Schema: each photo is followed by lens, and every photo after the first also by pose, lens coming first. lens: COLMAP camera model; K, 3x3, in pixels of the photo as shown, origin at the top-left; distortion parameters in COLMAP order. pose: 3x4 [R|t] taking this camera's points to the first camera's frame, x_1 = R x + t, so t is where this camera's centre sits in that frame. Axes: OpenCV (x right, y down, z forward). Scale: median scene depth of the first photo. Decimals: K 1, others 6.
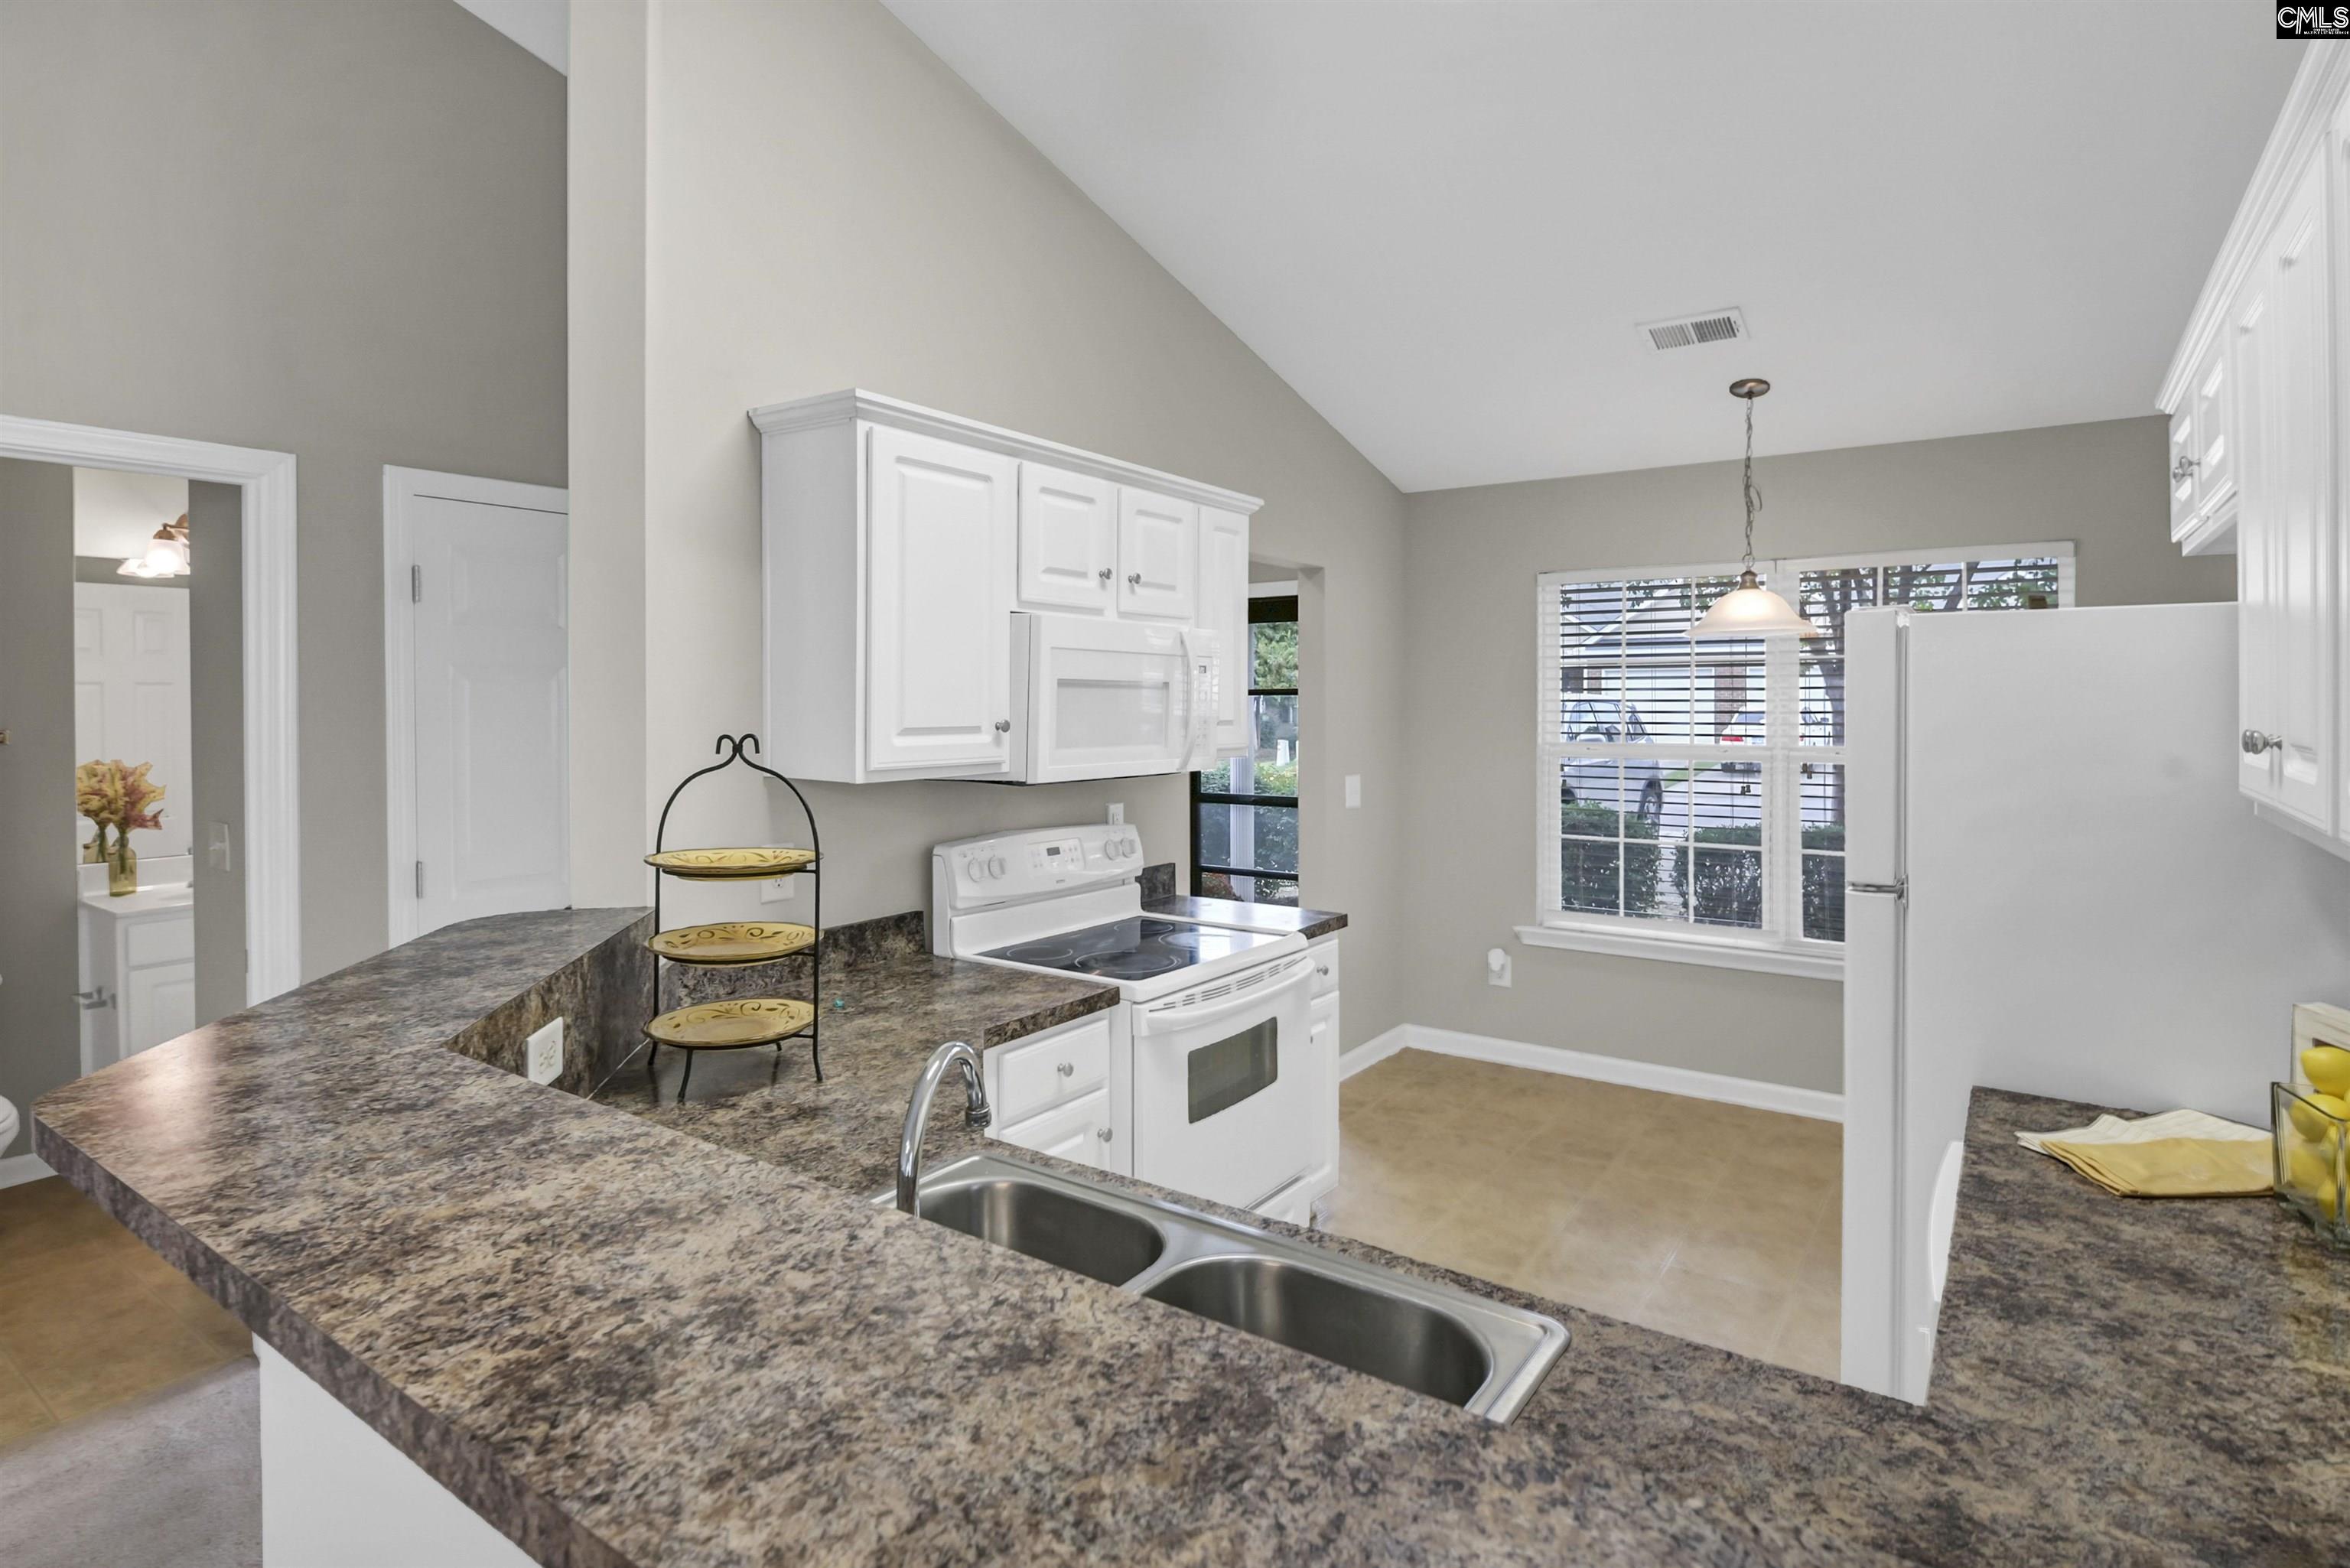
lens RADIAL K [[1186.0, 0, 1169.1], [0, 1186.0, 720.8], [0, 0, 1]] dist [-0.003654, -0.001445]
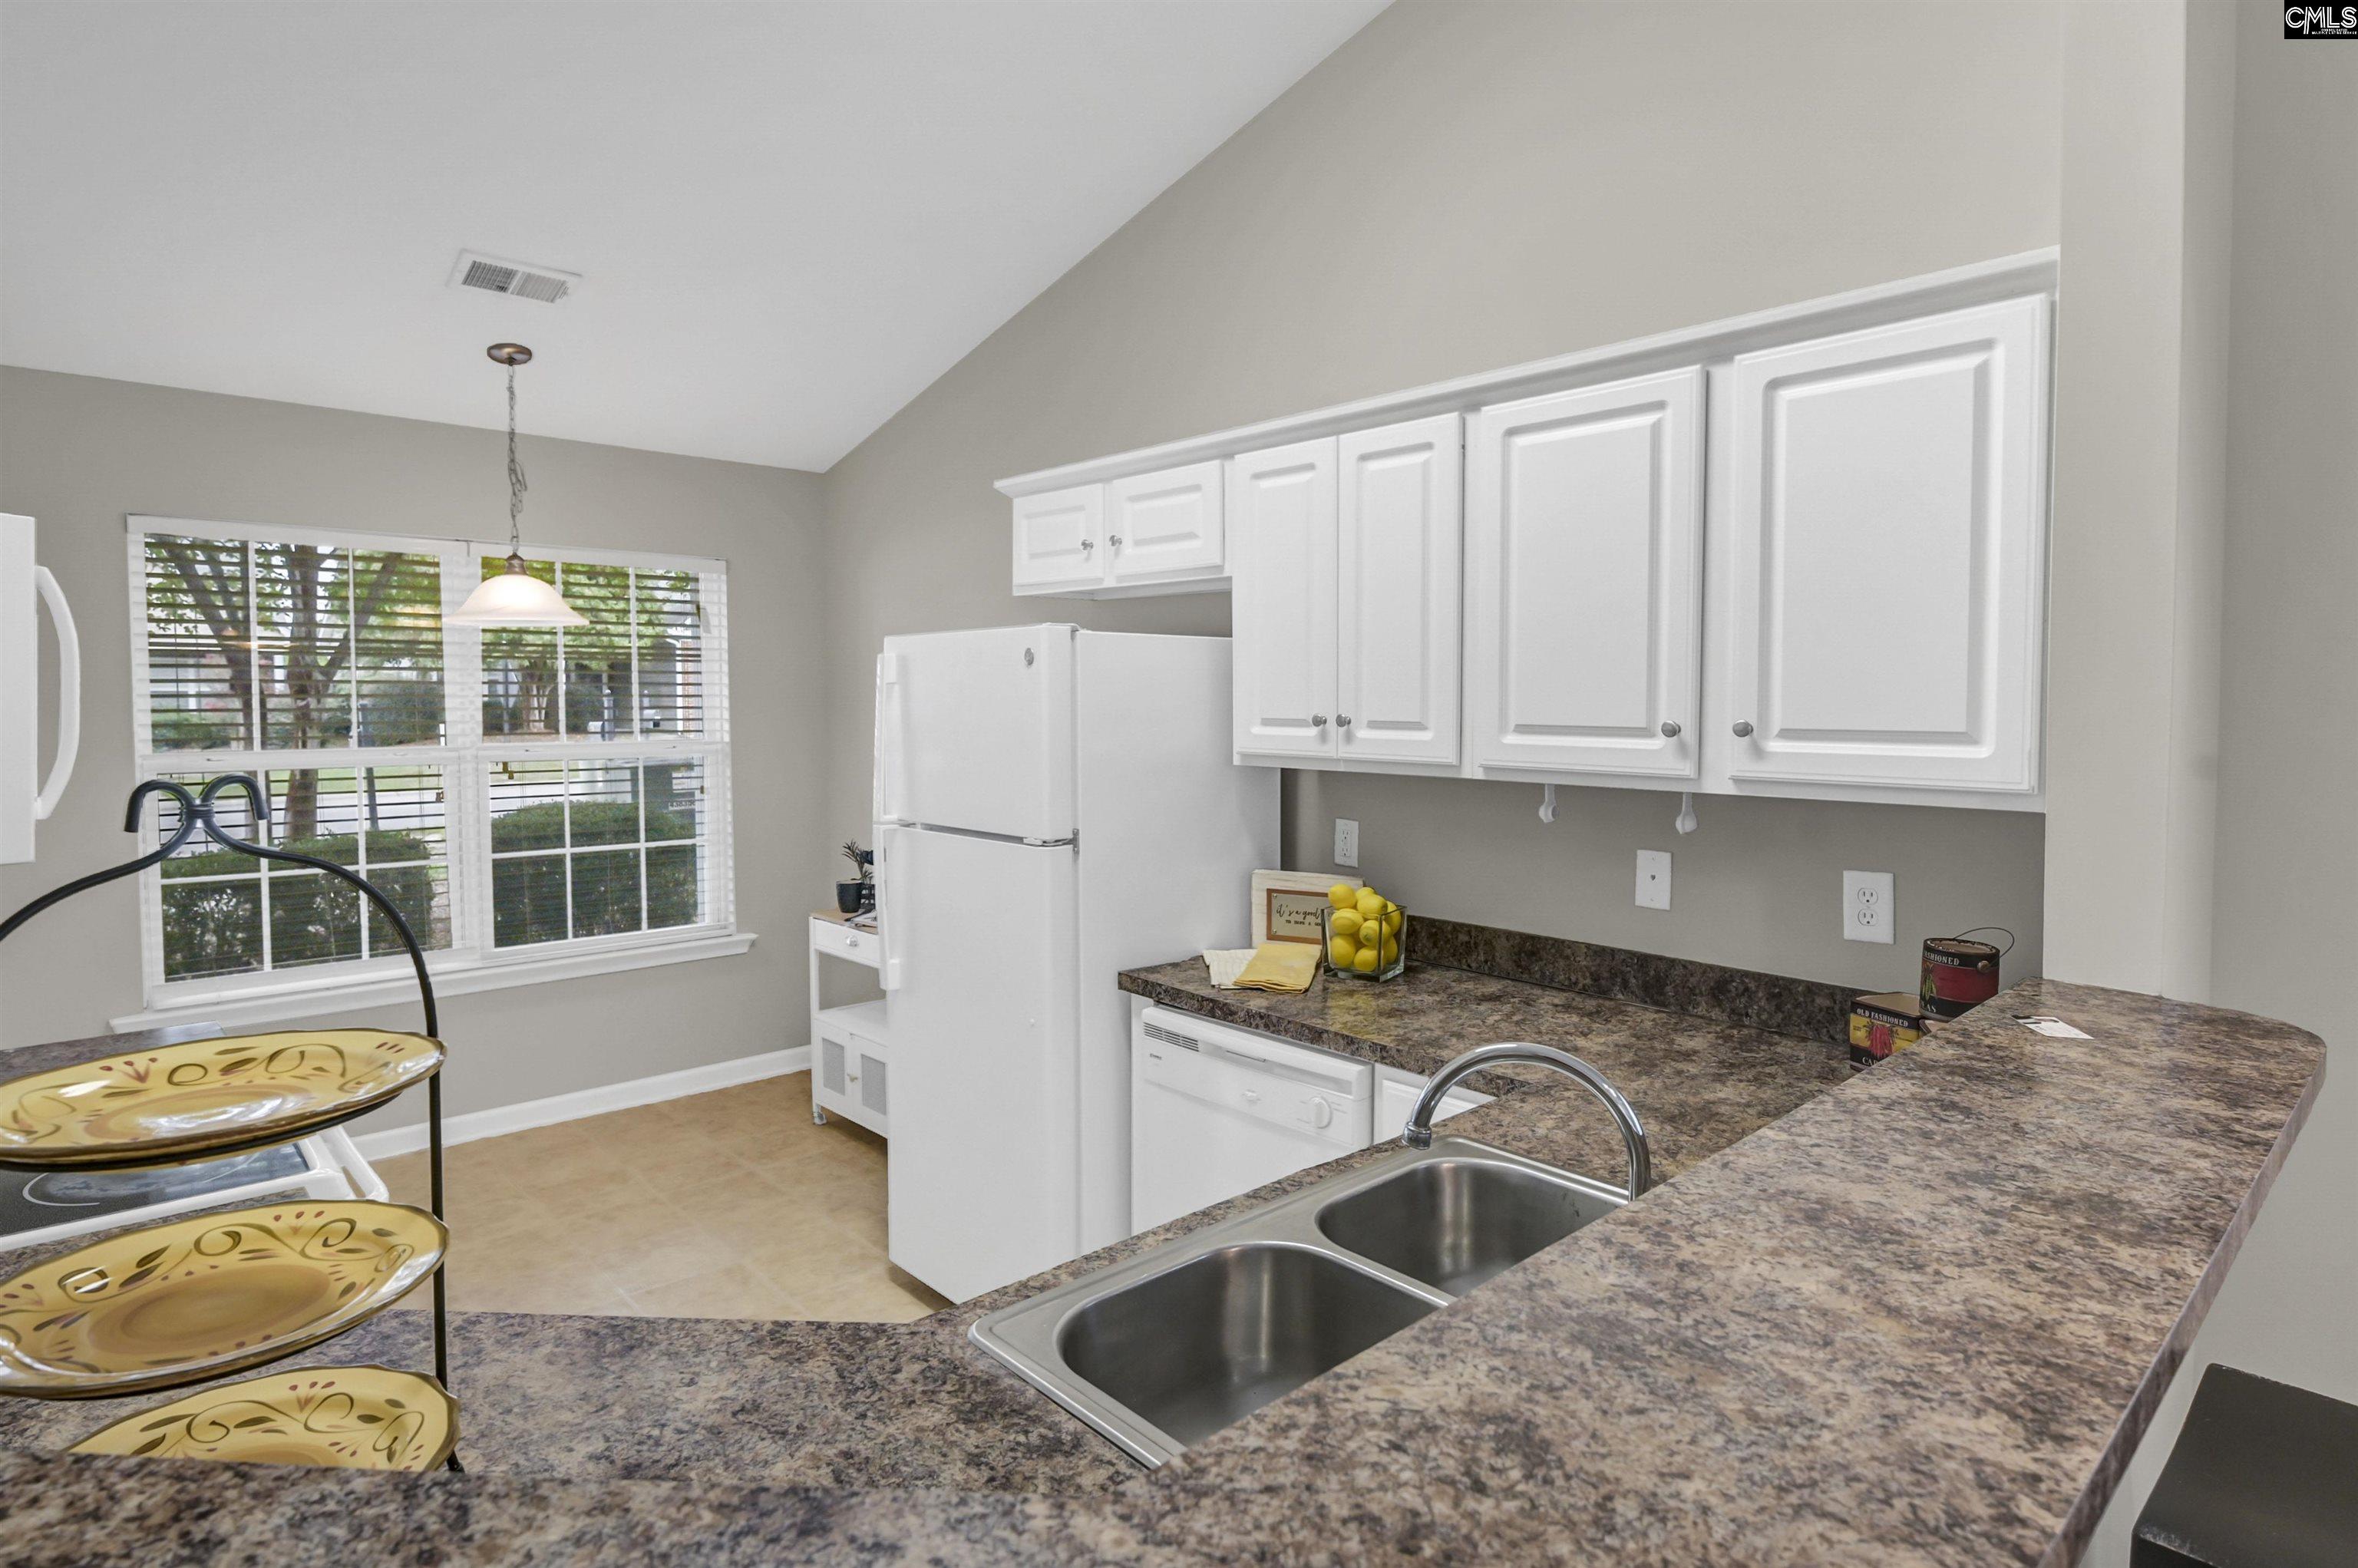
lens RADIAL K [[1254.5, 0, 1167.2], [0, 1254.5, 756.5], [0, 0, 1]] dist [-0.001022, -0.002423]
pose [[0.212935, -0.044067, 0.976072, -1.556403], [0.013262, 0.999021, 0.042210, -0.019761], [-0.976976, 0.003957, 0.213311, 1.307563]]
